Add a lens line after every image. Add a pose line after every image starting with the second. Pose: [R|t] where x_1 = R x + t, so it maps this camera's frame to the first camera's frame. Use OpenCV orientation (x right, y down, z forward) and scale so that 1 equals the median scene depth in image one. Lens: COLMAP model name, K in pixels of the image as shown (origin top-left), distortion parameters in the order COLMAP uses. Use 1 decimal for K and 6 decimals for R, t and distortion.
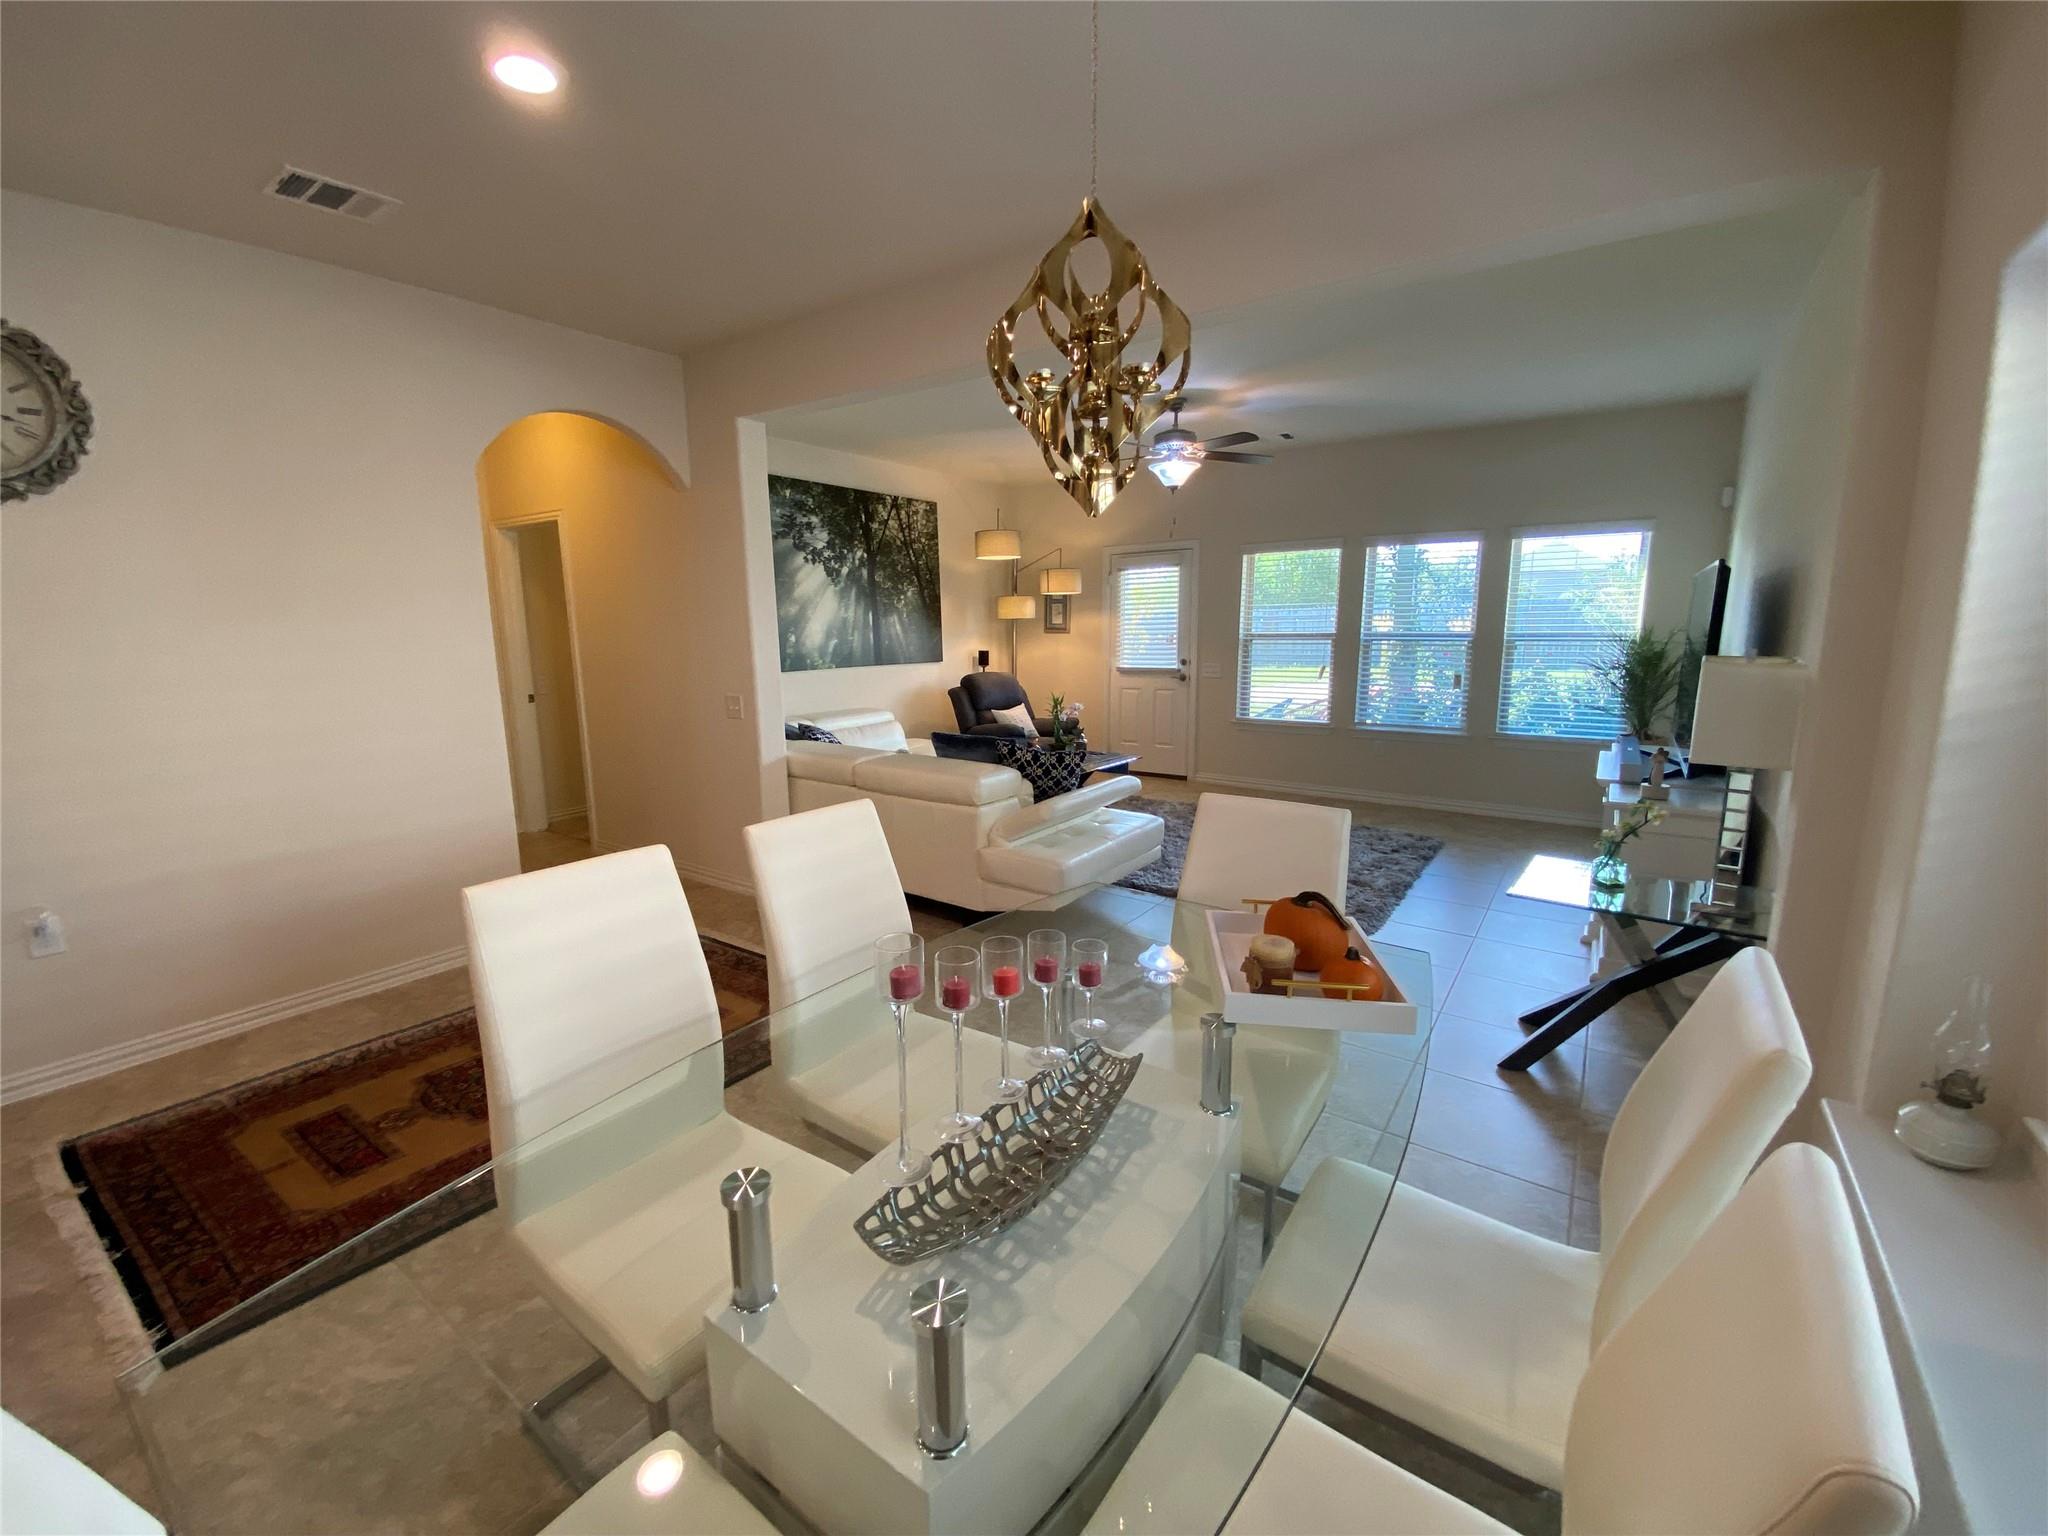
lens RADIAL K [[830.9, 0, 1010.8], [0, 830.9, 760.5], [0, 0, 1]] dist [0.026550, -0.023406]
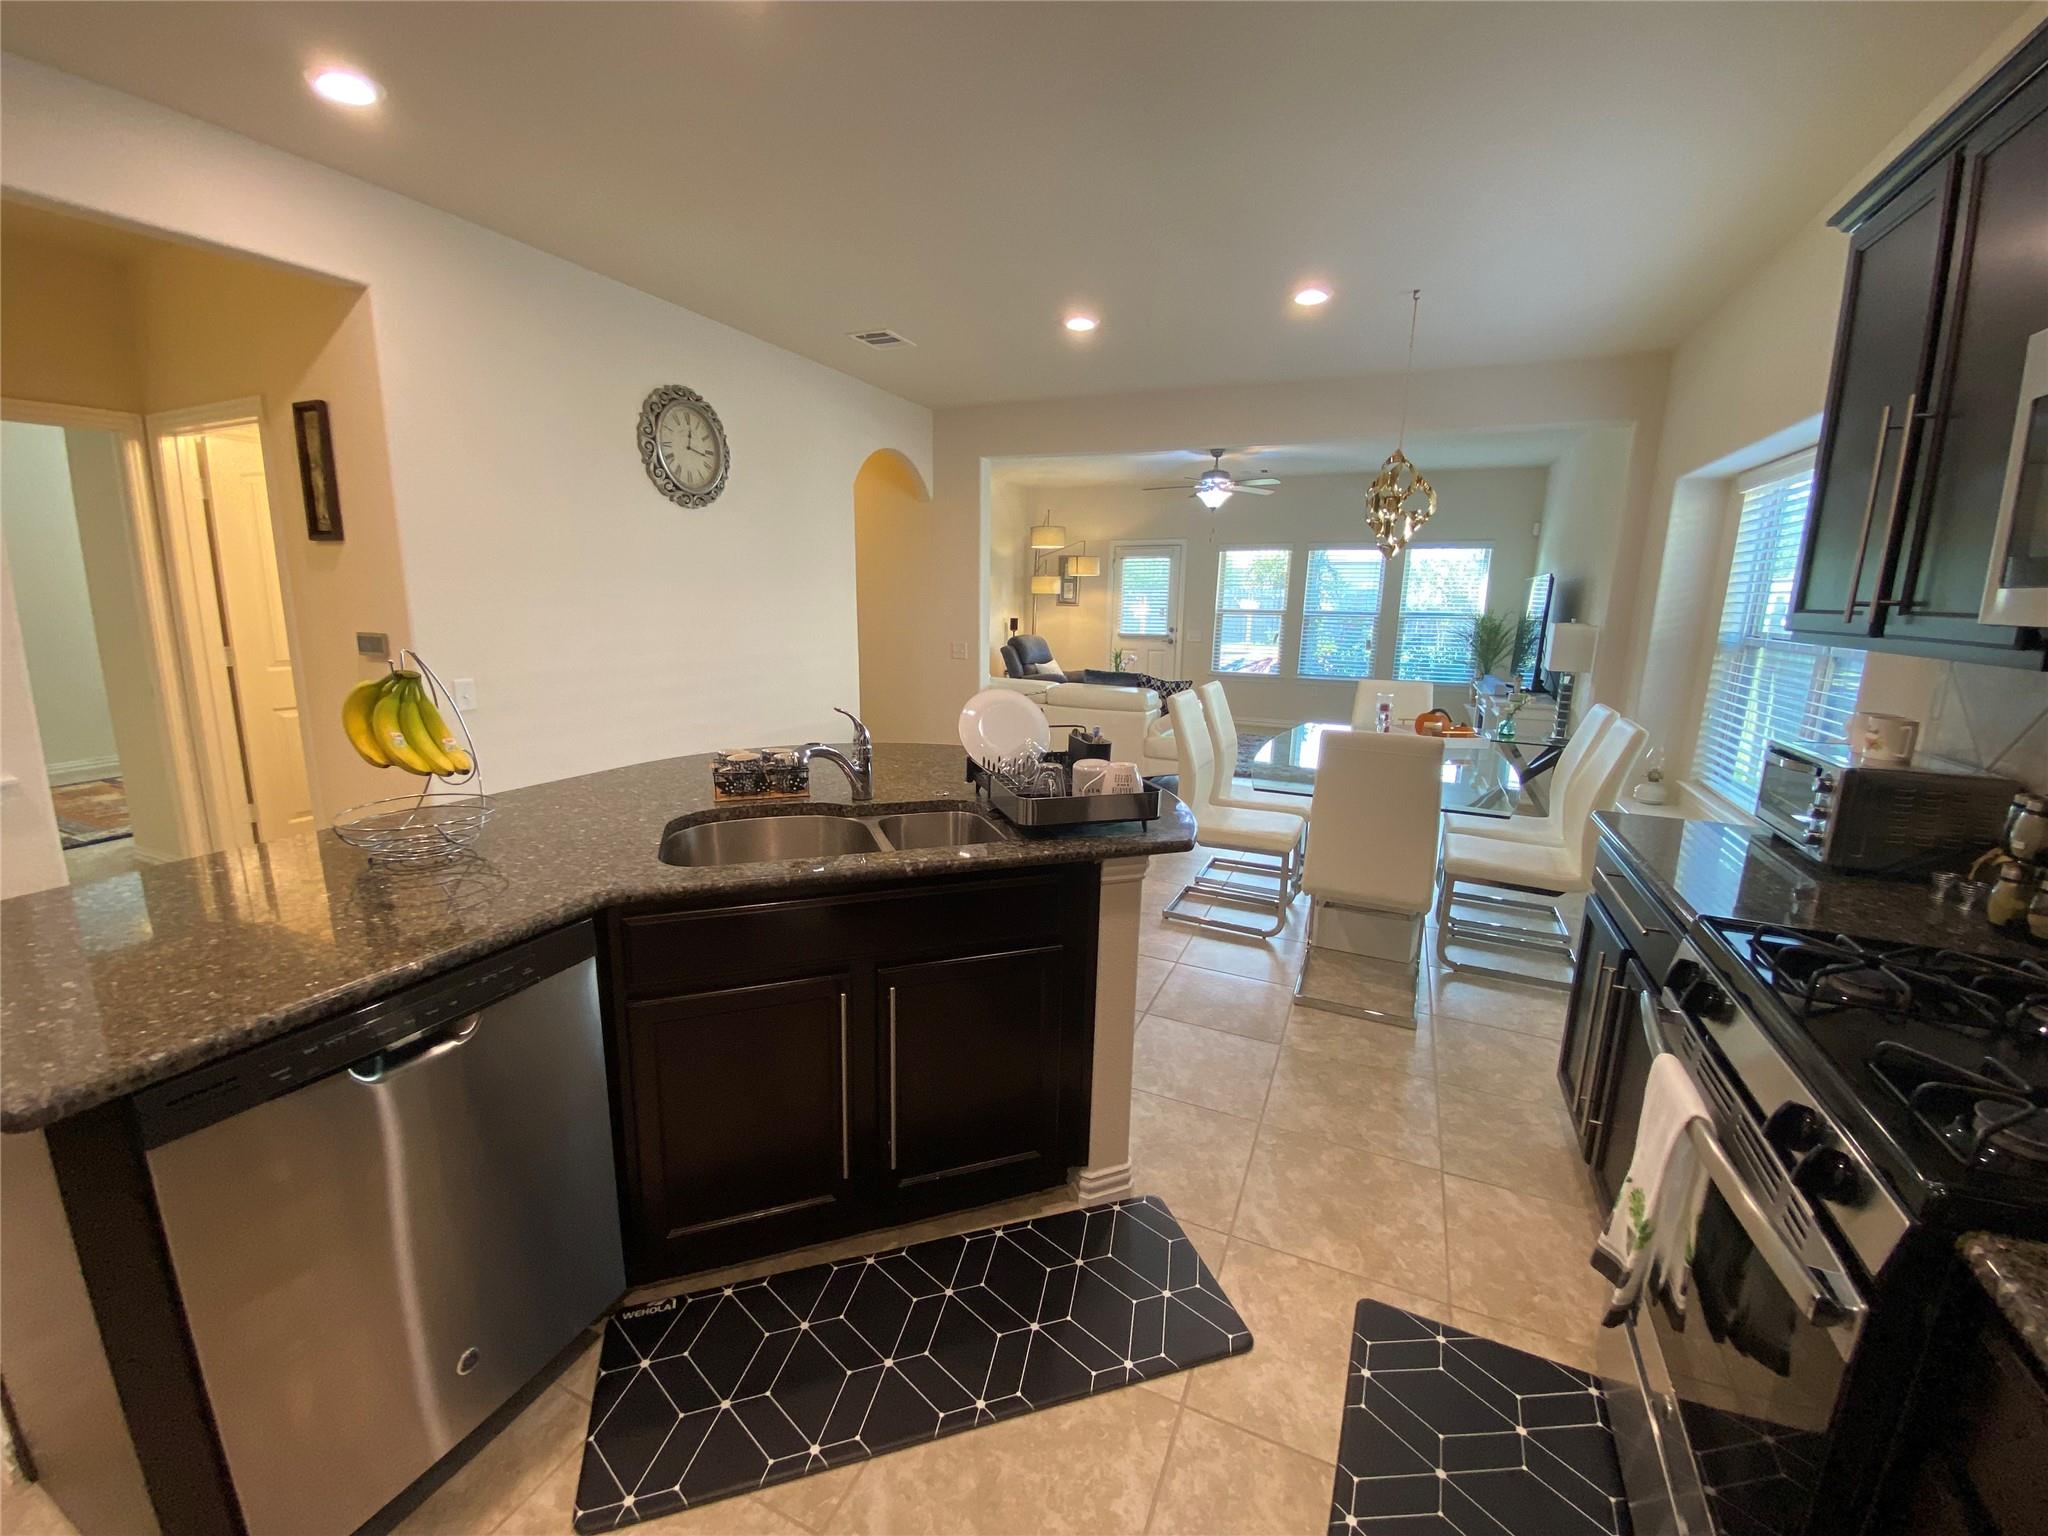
lens RADIAL K [[830.9, 0, 1010.8], [0, 830.9, 760.5], [0, 0, 1]] dist [0.026550, -0.023406]
pose [[0.980862, -0.011472, 0.194365, -0.358702], [0.006021, 0.999572, 0.028615, 0.061041], [-0.194610, -0.026897, 0.980512, -0.316745]]
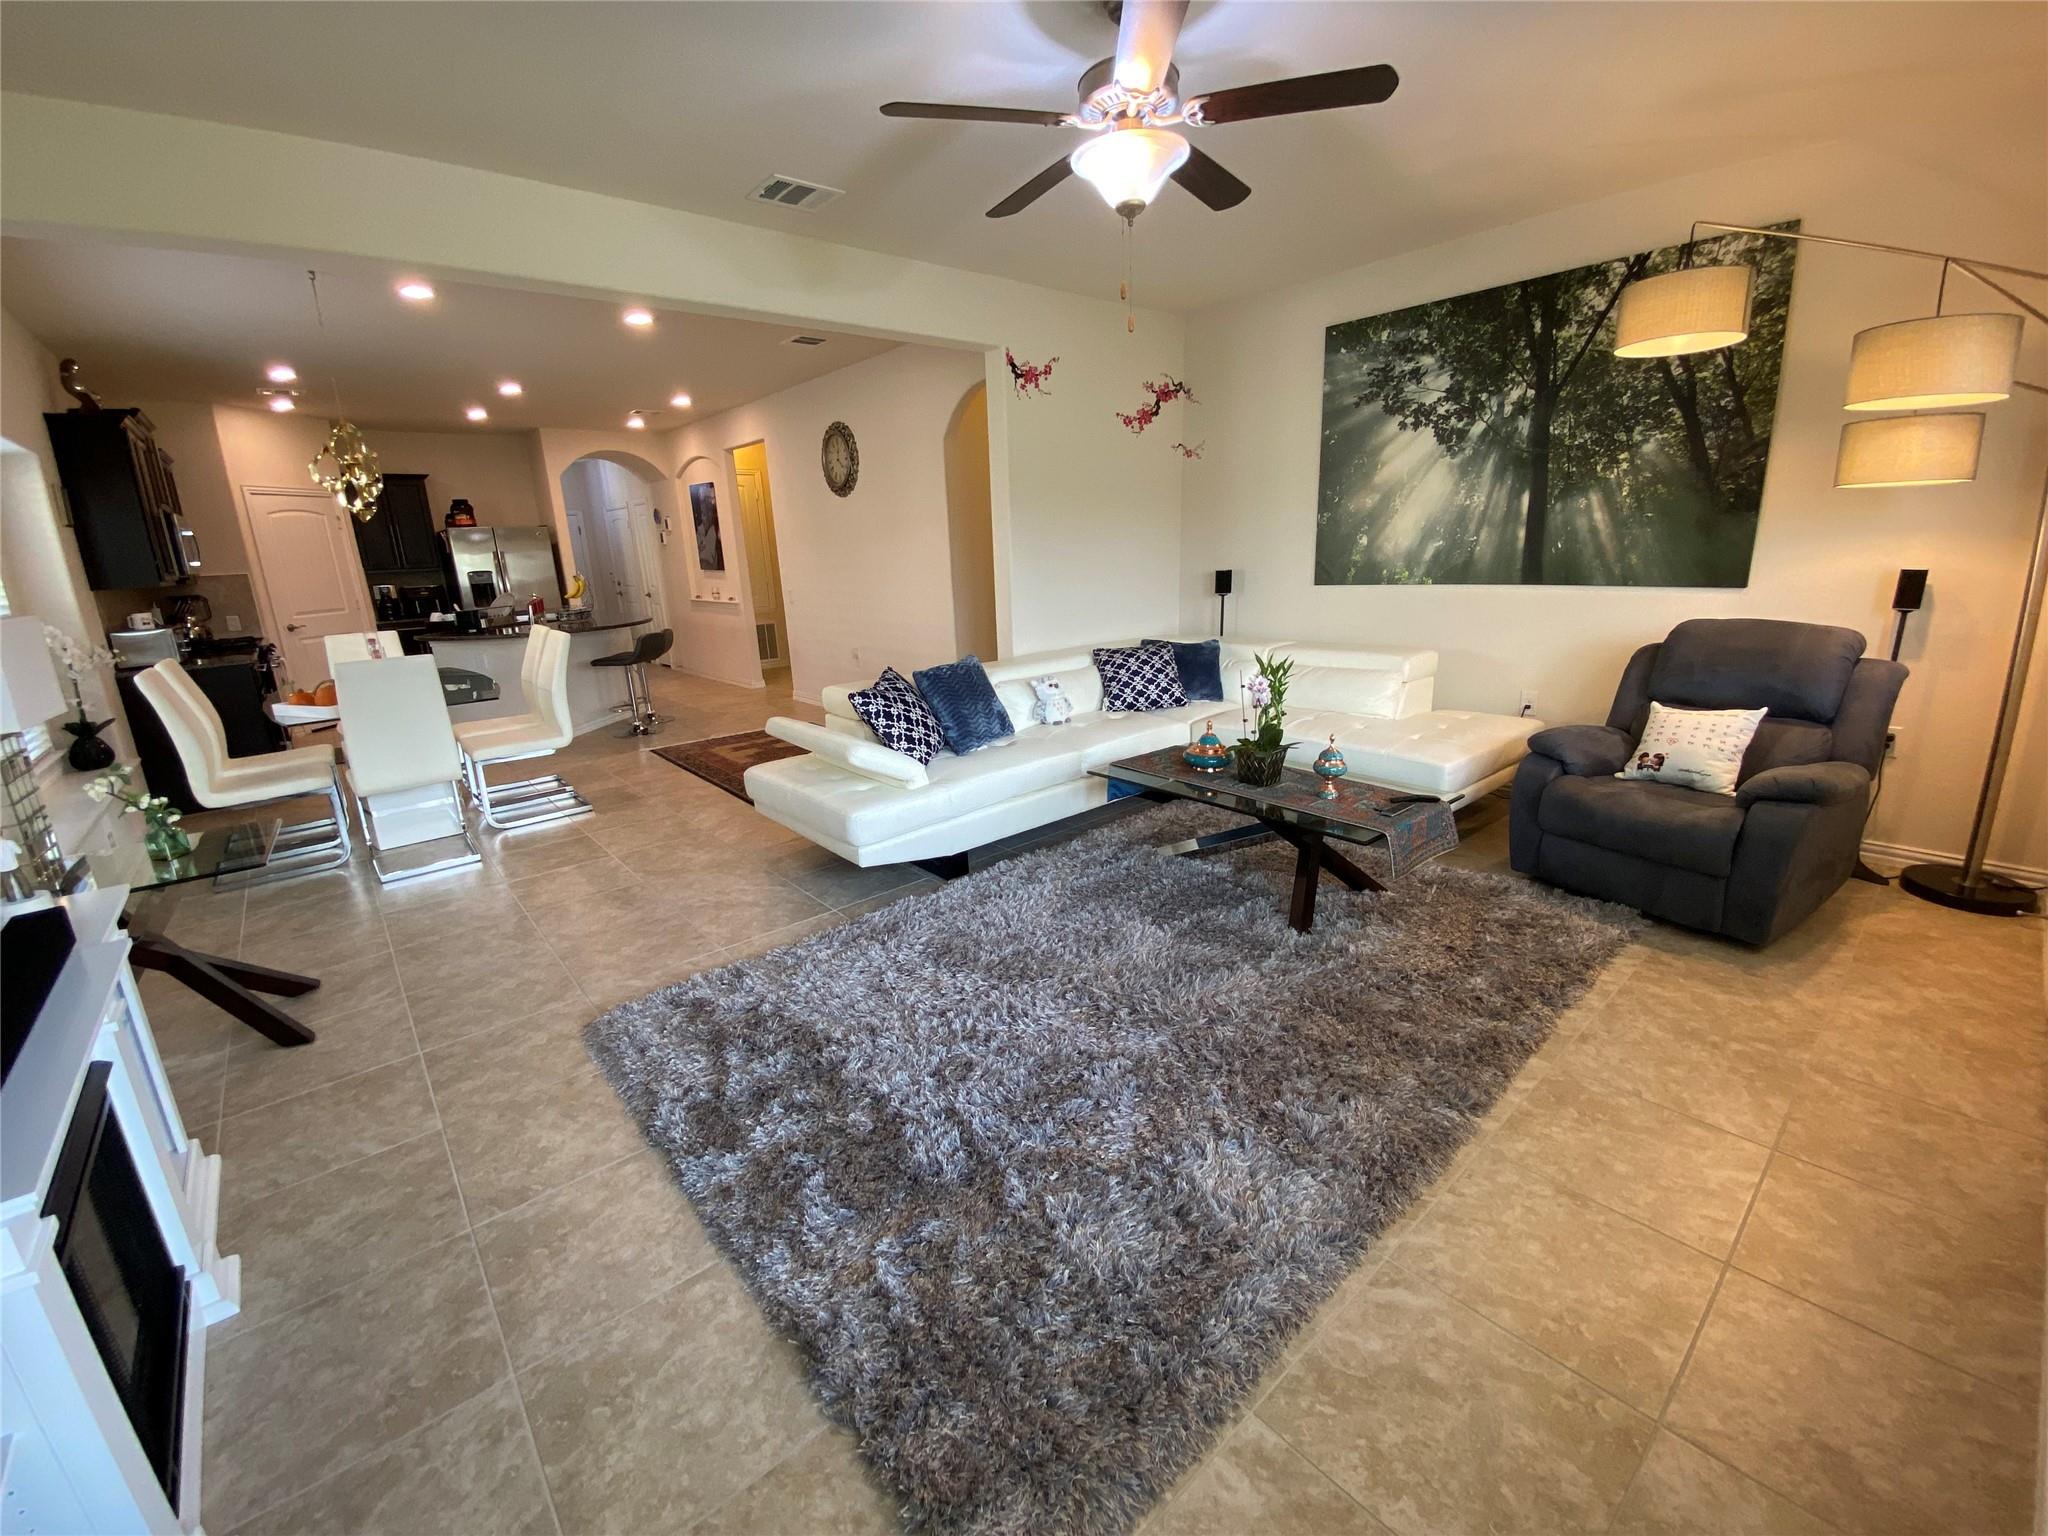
lens RADIAL K [[830.9, 0, 1010.8], [0, 830.9, 760.5], [0, 0, 1]] dist [0.026550, -0.023406]
pose [[-0.227987, 0.255866, -0.939444, 0.554731], [-0.120709, 0.949983, 0.288030, -0.131813], [0.966153, 0.179066, -0.185698, 0.837804]]
